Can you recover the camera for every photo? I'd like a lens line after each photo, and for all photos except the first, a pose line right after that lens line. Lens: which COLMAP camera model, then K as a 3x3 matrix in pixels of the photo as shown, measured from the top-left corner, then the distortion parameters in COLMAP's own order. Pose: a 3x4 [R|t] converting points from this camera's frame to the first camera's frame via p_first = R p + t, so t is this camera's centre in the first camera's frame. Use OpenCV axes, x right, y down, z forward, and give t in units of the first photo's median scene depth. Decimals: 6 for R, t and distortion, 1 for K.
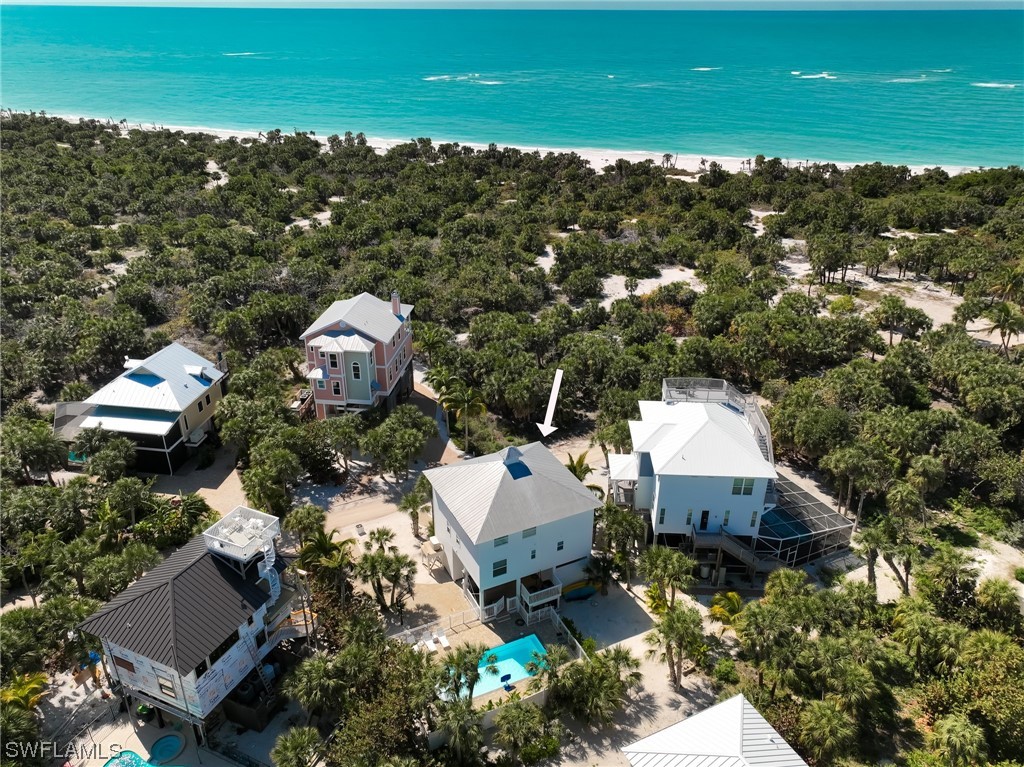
lens RADIAL K [[791.3, 0, 512.0], [0, 791.3, 383.5], [0, 0, 1]] dist [-0.034607, -0.002208]
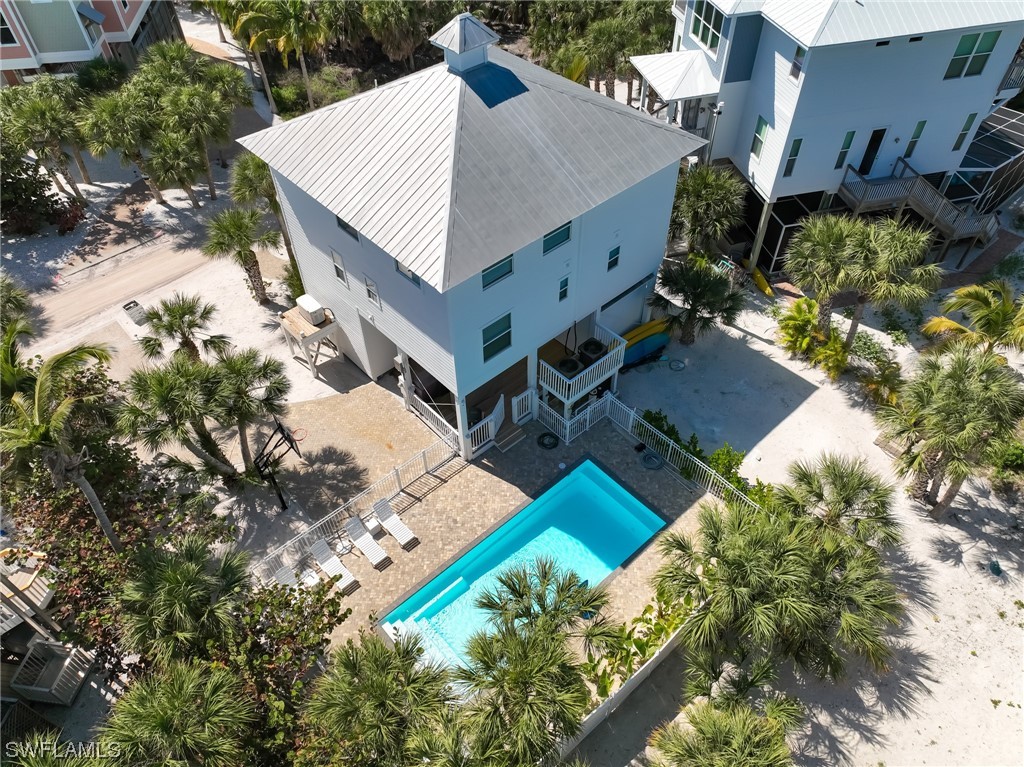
lens RADIAL K [[754.0, 0, 512.0], [0, 754.0, 383.5], [0, 0, 1]] dist [0.024540, -0.000798]
pose [[0.960825, -0.212745, 0.177636, -0.075492], [0.143308, 0.929952, 0.338602, 0.116323], [-0.237229, -0.299881, 0.924010, 0.584538]]
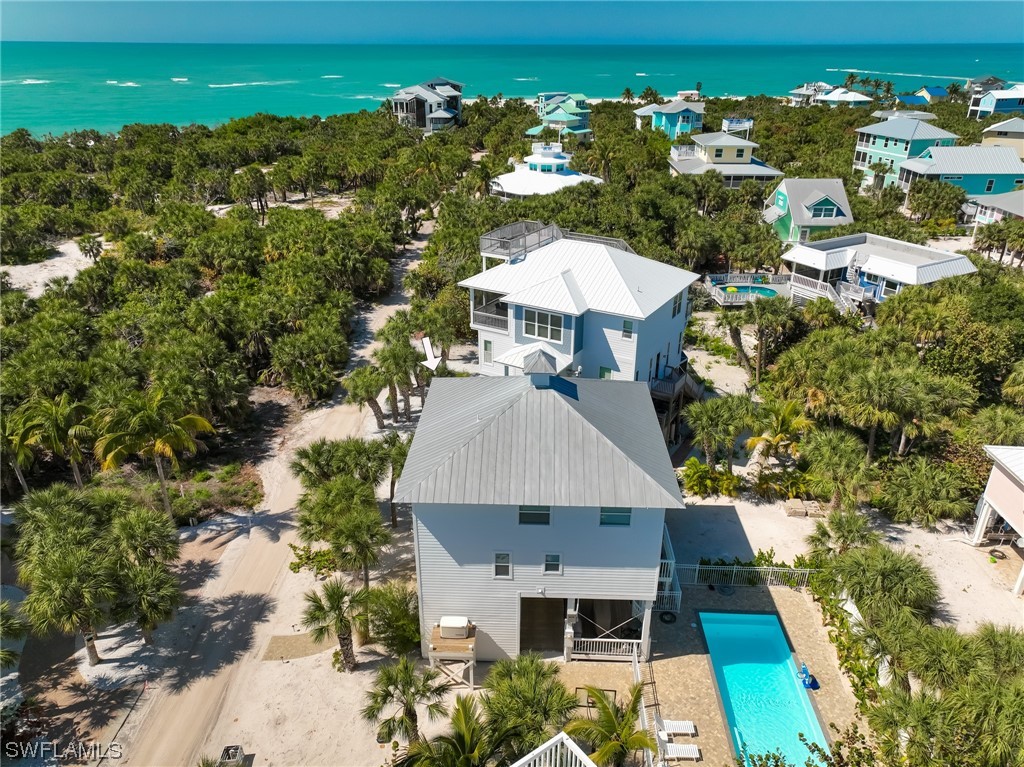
lens RADIAL K [[754.0, 0, 512.0], [0, 754.0, 383.5], [0, 0, 1]] dist [0.024540, -0.000798]
pose [[0.472871, -0.377400, 0.796218, -0.398313], [0.396857, 0.898009, 0.189956, -0.003724], [-0.786701, 0.226160, 0.574416, 0.690618]]
